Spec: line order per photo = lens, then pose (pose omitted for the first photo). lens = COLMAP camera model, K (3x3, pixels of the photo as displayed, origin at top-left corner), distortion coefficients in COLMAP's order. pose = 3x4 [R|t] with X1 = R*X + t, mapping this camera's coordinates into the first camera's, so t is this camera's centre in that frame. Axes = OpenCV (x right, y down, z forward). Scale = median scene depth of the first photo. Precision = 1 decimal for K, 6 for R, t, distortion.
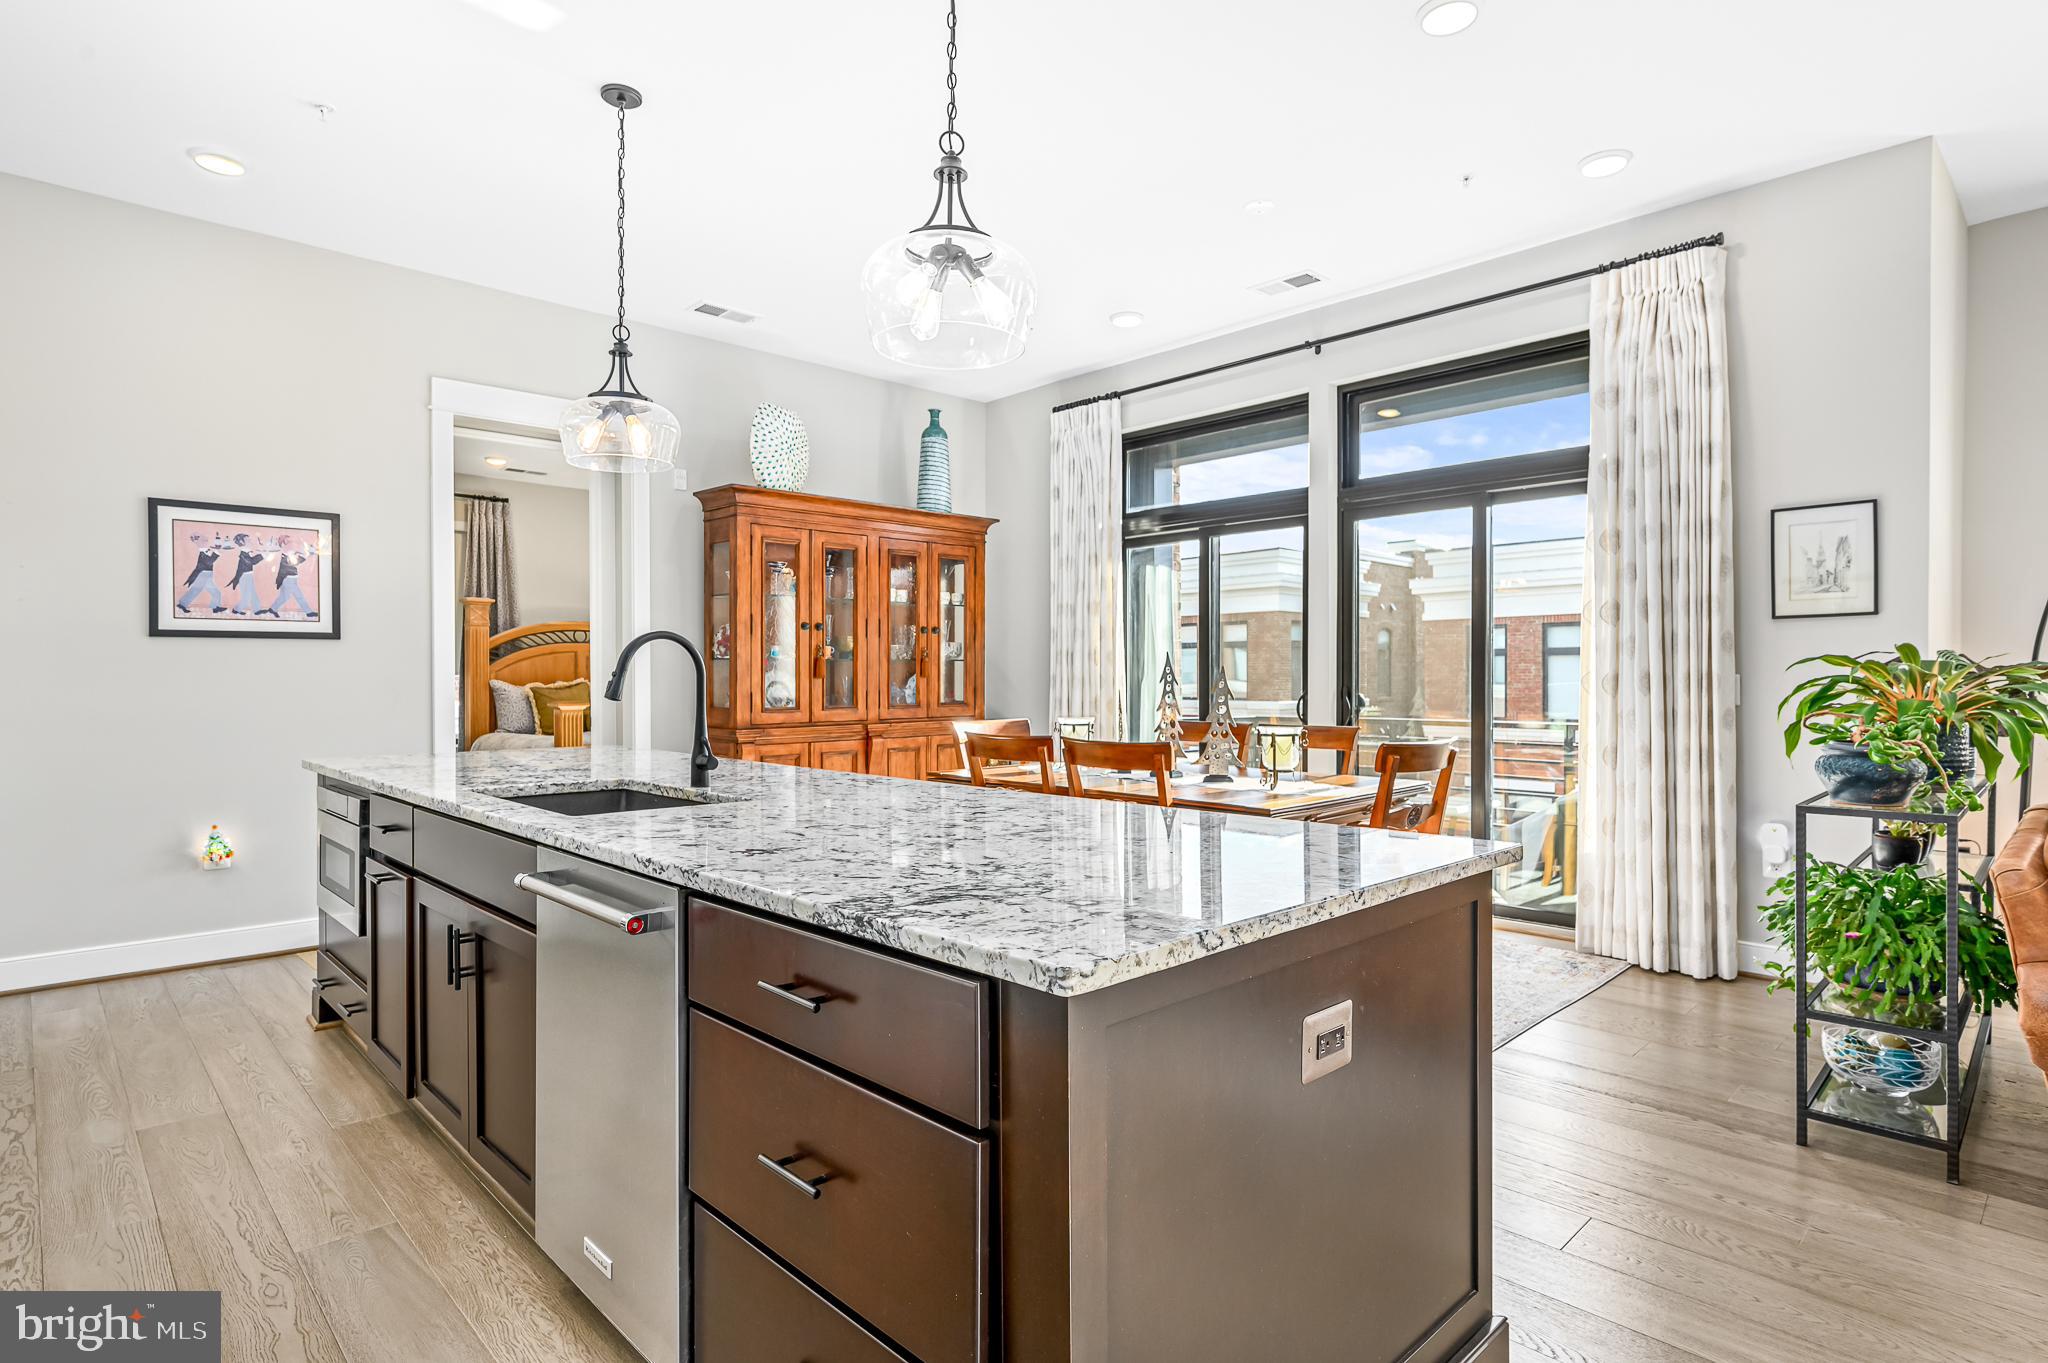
lens RADIAL K [[1045.3, 0, 1024.0], [0, 1045.3, 681.5], [0, 0, 1]] dist [-0.003812, 0.000382]
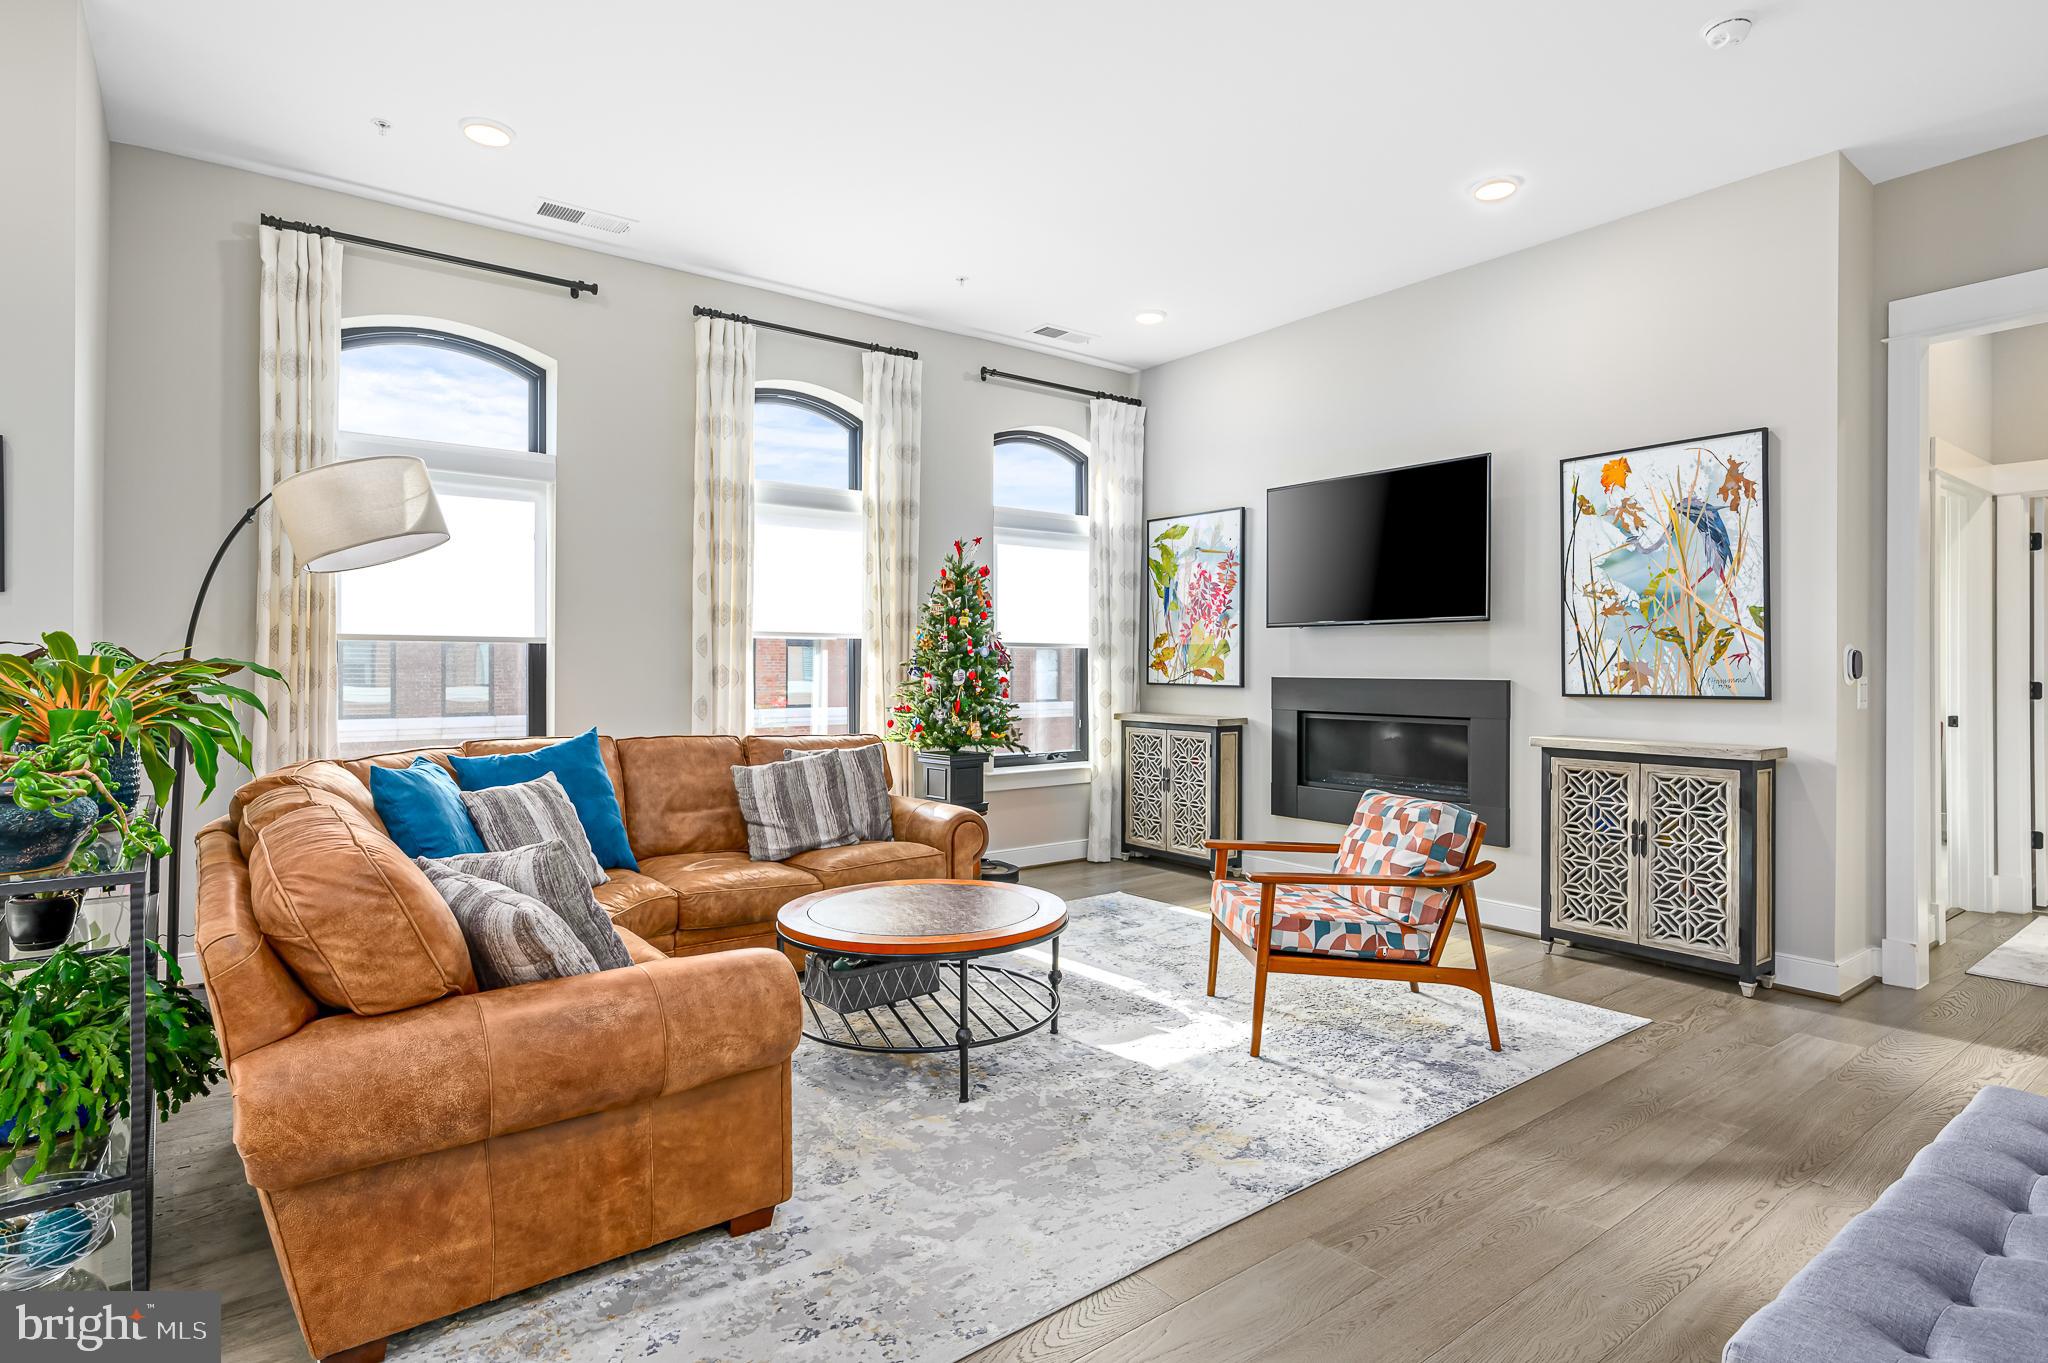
lens RADIAL K [[1083.6, 0, 1033.5], [0, 1083.6, 667.0], [0, 0, 1]] dist [-0.002417, -0.000490]
pose [[0.106216, 0.001110, 0.994342, 0.096389], [0.003701, 0.999992, -0.001512, -0.004726], [-0.994336, 0.003841, 0.106211, 0.138237]]
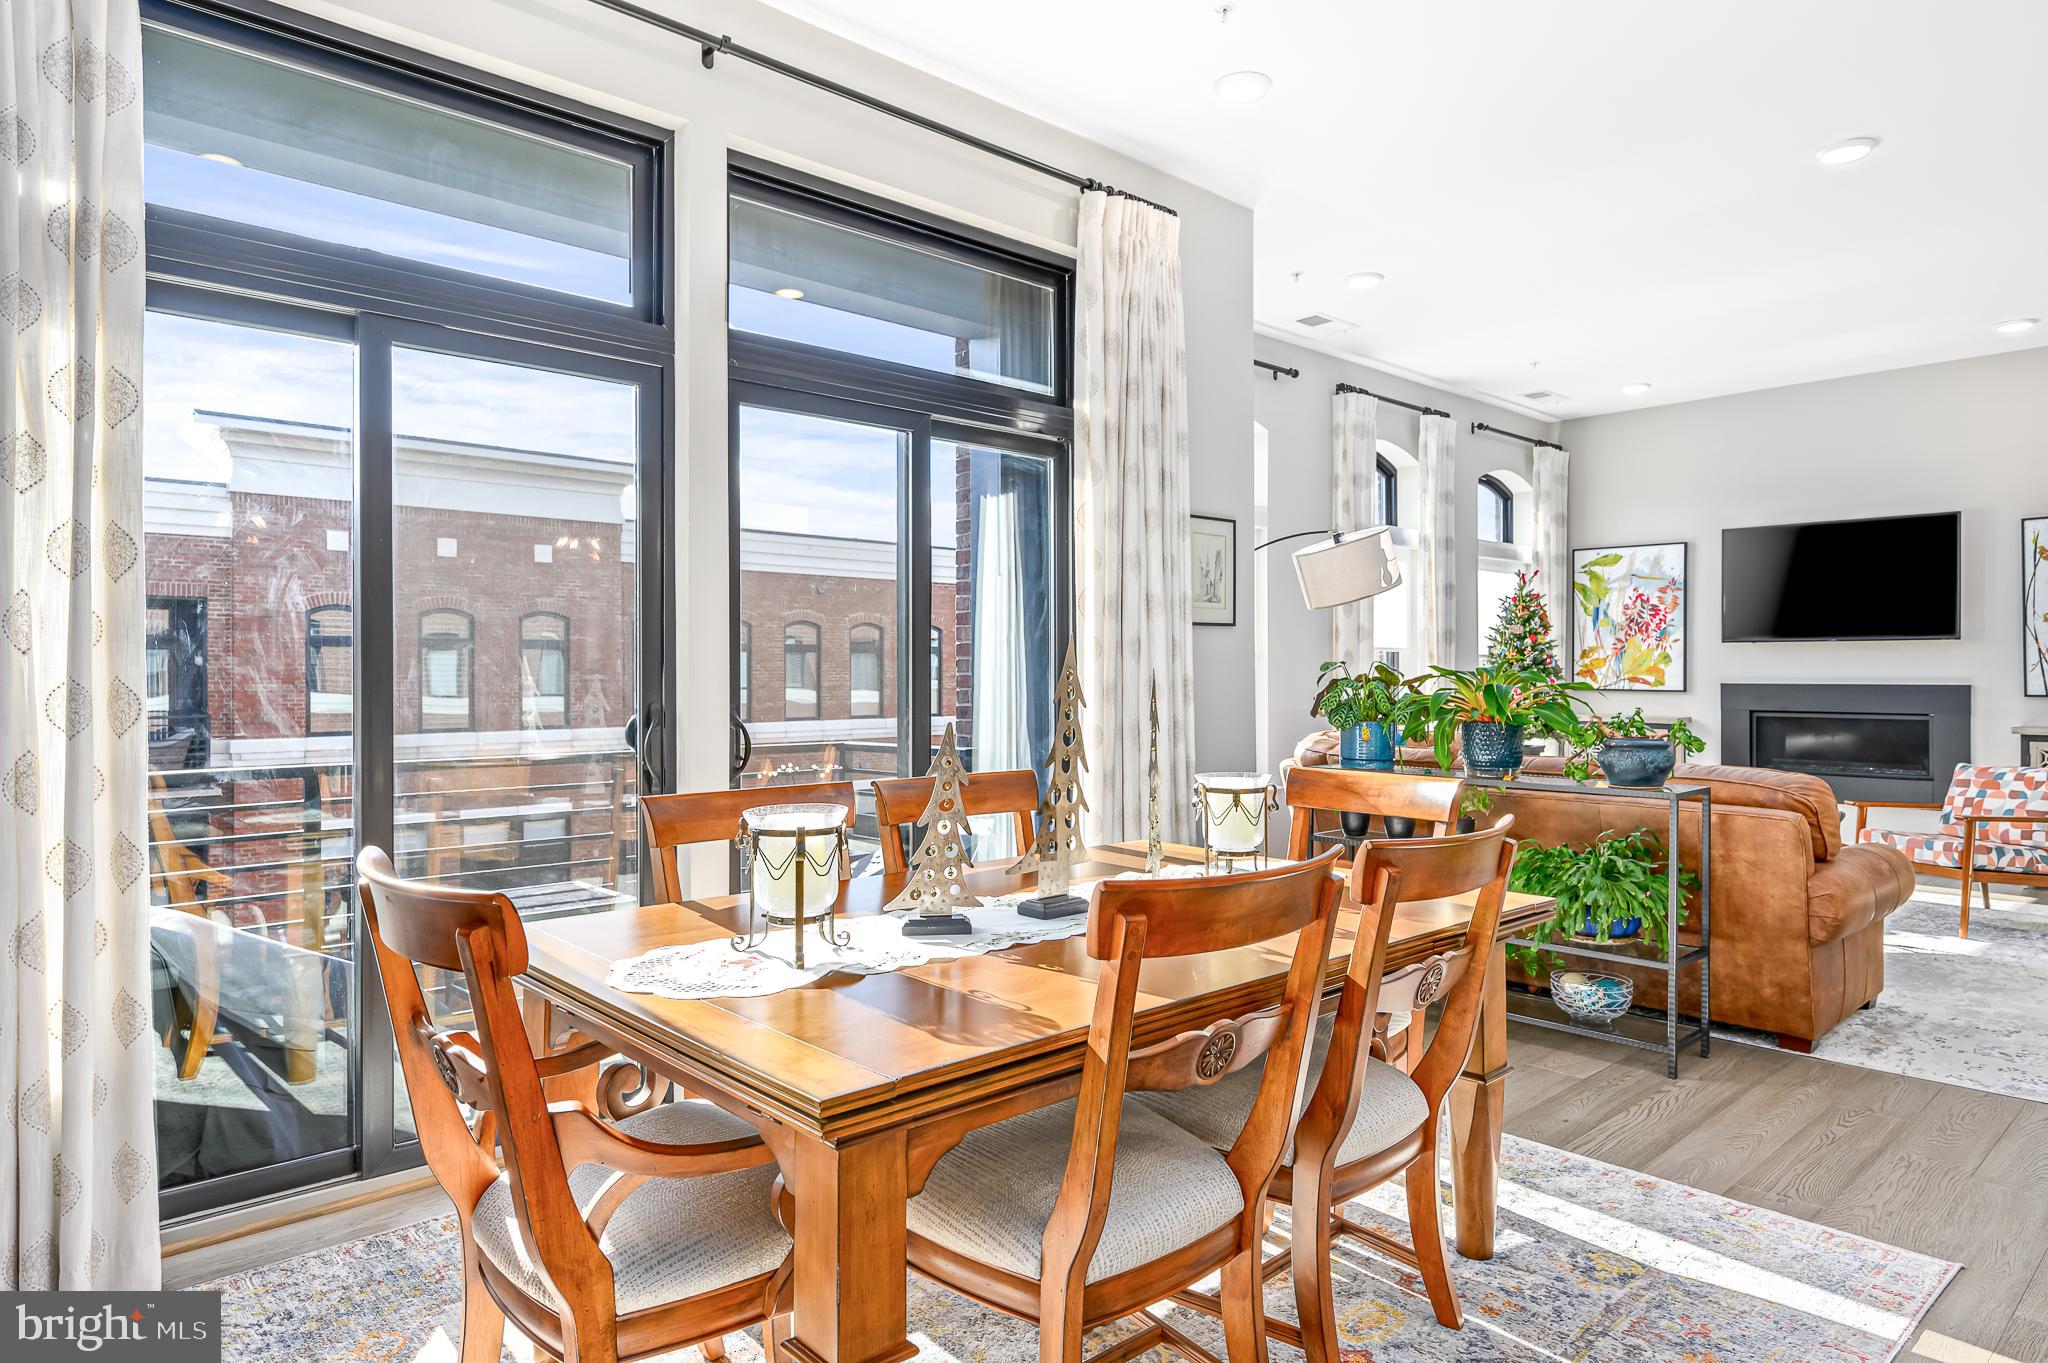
lens RADIAL K [[1250.4, 0, 1033.4], [0, 1250.4, 655.1], [0, 0, 1]] dist [0.003170, 0.000831]
pose [[0.013193, 0.016843, 0.999771, -0.349331], [0.005704, 0.999841, -0.016919, -0.008584], [-0.999897, 0.005926, 0.013094, 0.859192]]
